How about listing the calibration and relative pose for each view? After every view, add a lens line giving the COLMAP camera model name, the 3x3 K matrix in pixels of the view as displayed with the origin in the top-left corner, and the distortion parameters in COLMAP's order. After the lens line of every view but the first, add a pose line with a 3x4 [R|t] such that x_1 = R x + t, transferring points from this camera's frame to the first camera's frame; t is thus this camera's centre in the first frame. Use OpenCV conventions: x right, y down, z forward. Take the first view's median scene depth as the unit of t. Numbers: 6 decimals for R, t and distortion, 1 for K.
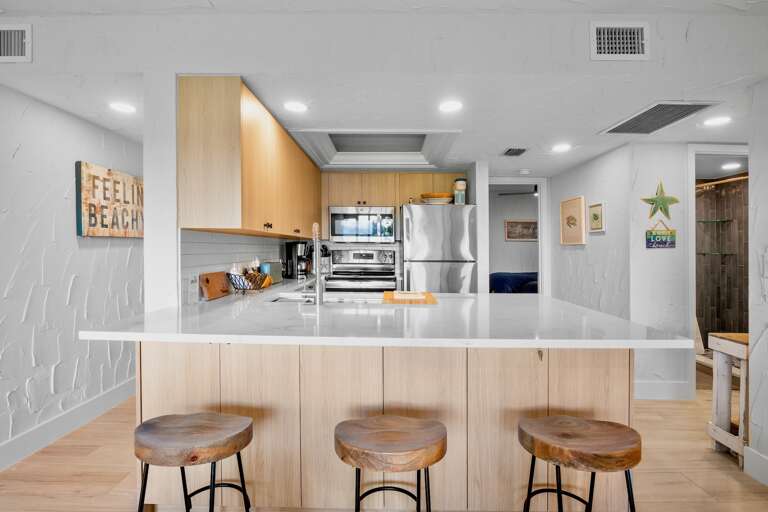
lens RADIAL K [[374.2, 0, 380.6], [0, 374.2, 249.6], [0, 0, 1]] dist [-0.011907, -0.000945]
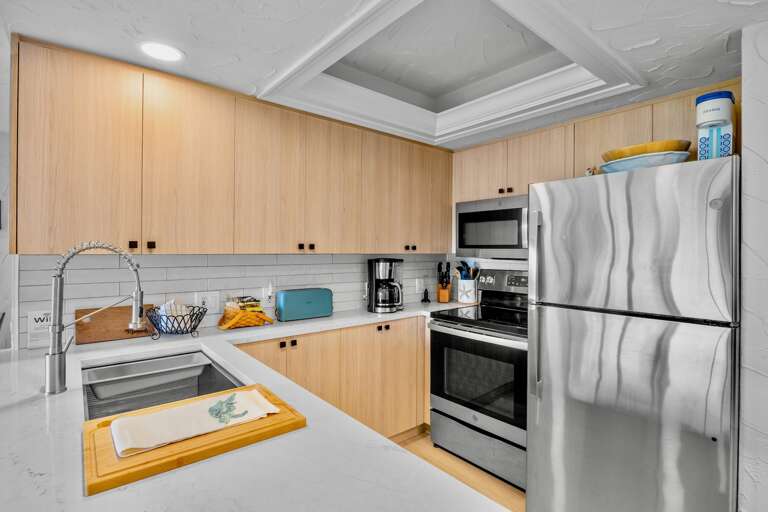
lens RADIAL K [[374.2, 0, 380.6], [0, 374.2, 249.6], [0, 0, 1]] dist [-0.011907, -0.000945]
pose [[0.637269, 0.001590, -0.770640, 0.314594], [-0.002516, 0.999997, -0.000018, -0.038694], [0.770637, 0.001950, 0.637271, 0.560268]]
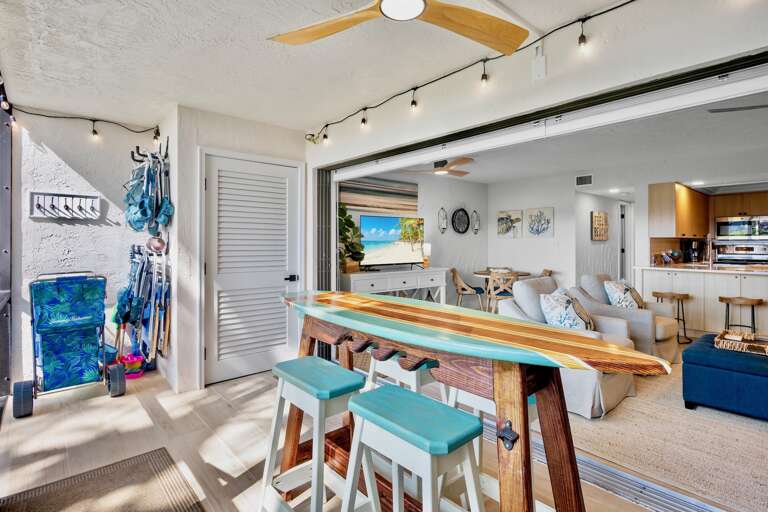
lens RADIAL K [[374.2, 0, 380.6], [0, 374.2, 249.6], [0, 0, 1]] dist [-0.011907, -0.000945]
pose [[0.653077, 0.007241, -0.757257, 0.140652], [0.002710, 0.999926, 0.011899, -0.002471], [0.757287, -0.009823, 0.653009, -1.237867]]
